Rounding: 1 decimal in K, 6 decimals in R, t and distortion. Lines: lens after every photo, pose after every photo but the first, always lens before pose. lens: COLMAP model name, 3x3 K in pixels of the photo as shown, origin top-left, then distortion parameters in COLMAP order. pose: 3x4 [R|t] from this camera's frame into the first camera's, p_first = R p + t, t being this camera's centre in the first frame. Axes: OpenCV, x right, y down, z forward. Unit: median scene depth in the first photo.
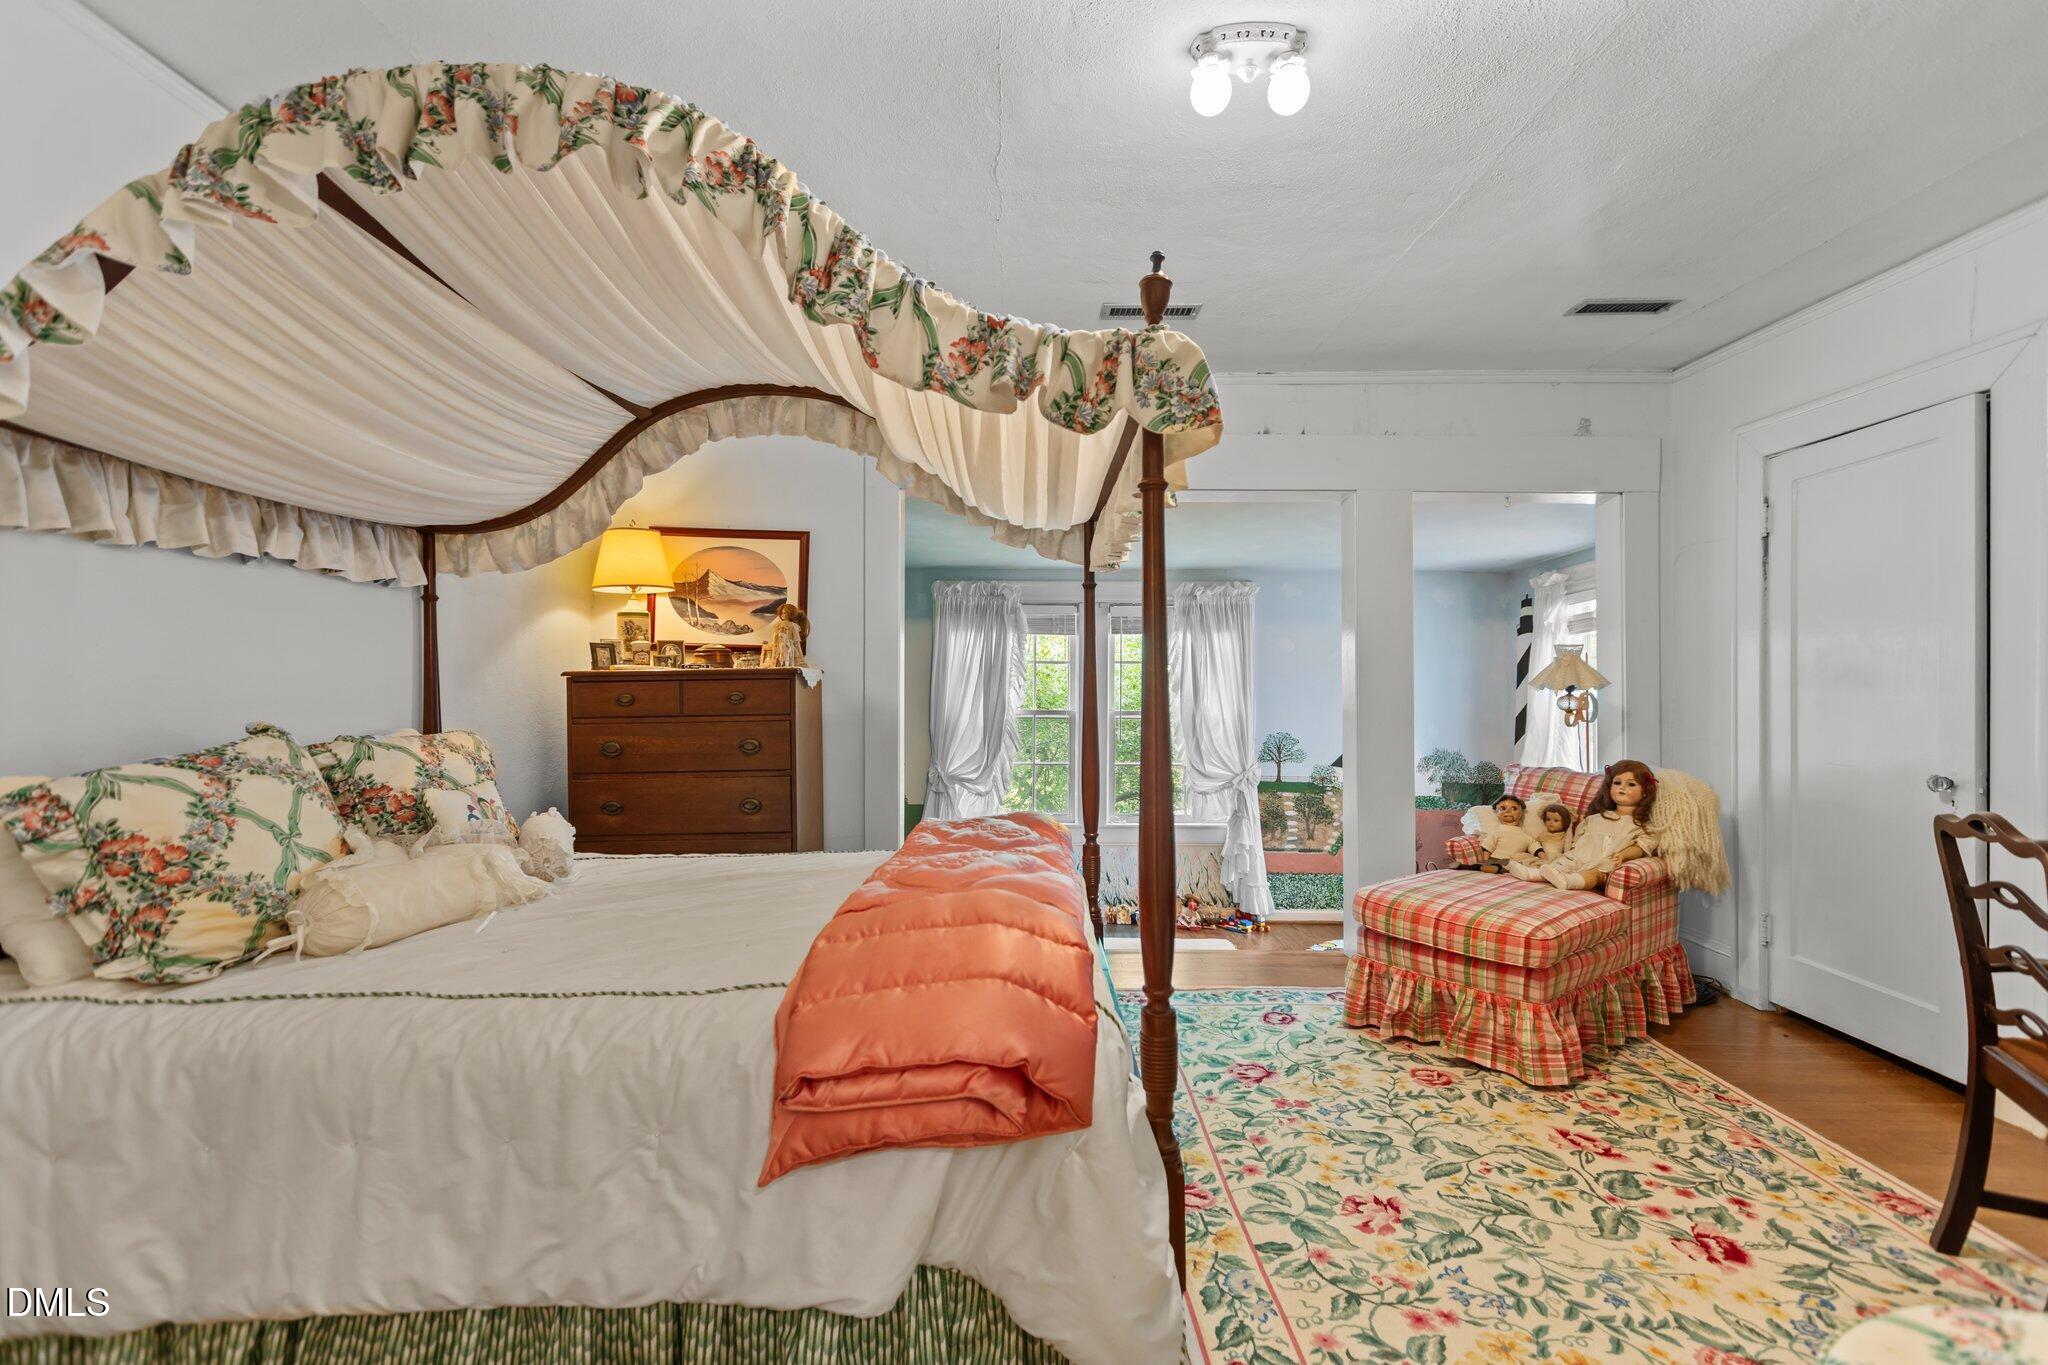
lens RADIAL K [[937.3, 0, 1022.7], [0, 937.3, 681.2], [0, 0, 1]] dist [-0.000744, -0.000067]
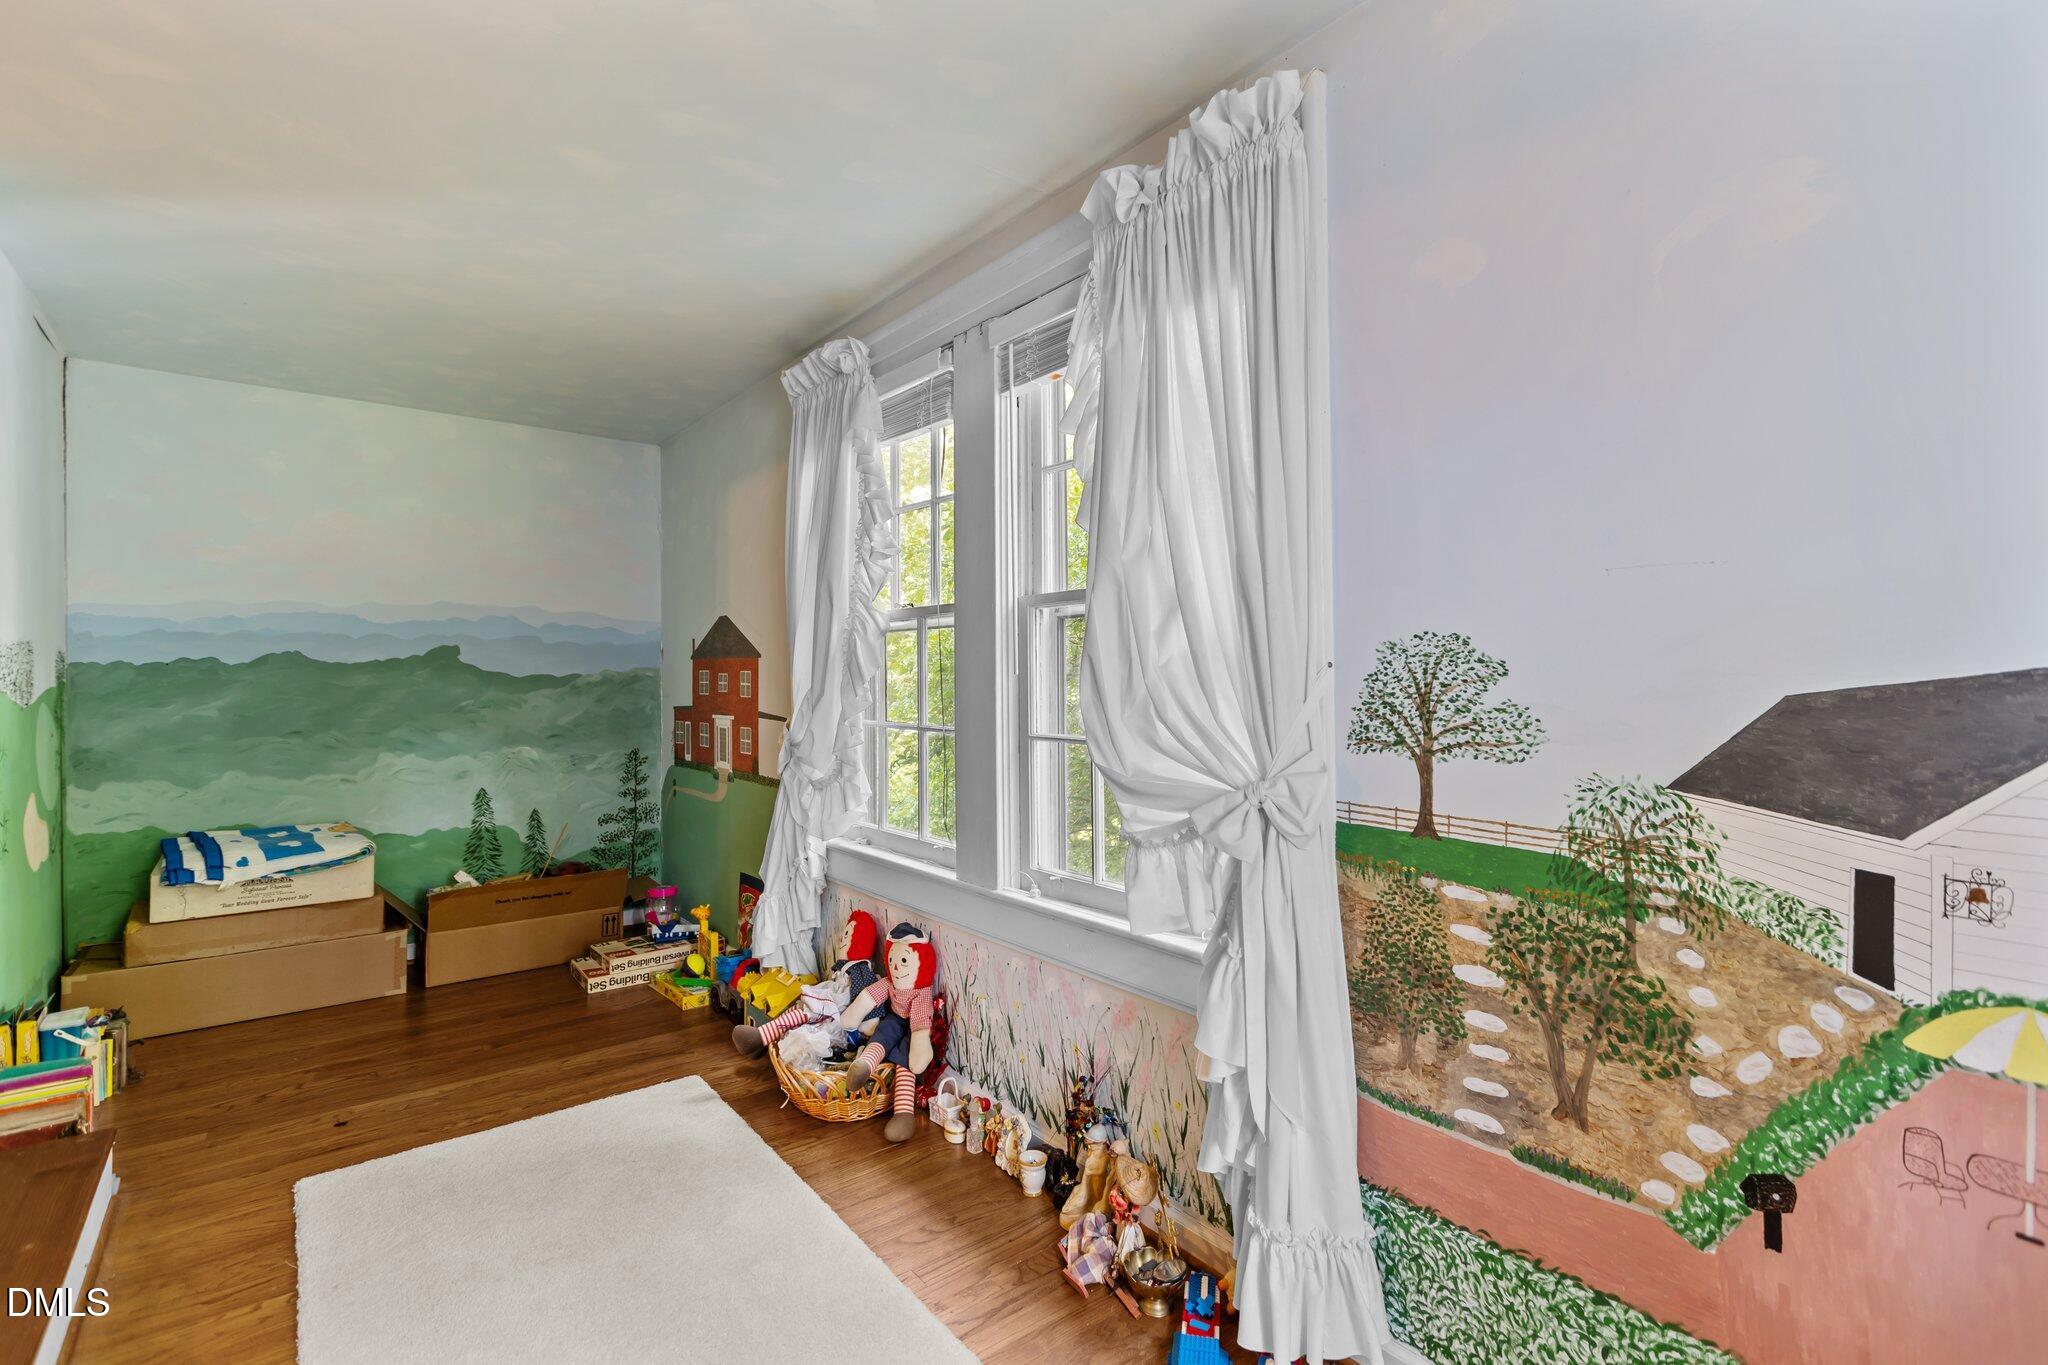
lens RADIAL K [[937.3, 0, 1026.1], [0, 937.3, 675.8], [0, 0, 1]] dist [-0.000744, -0.000067]
pose [[0.609330, -0.010564, -0.792846, 0.403642], [-0.002515, 0.999880, -0.015255, 0.069658], [0.792913, 0.011289, 0.609231, 0.767501]]
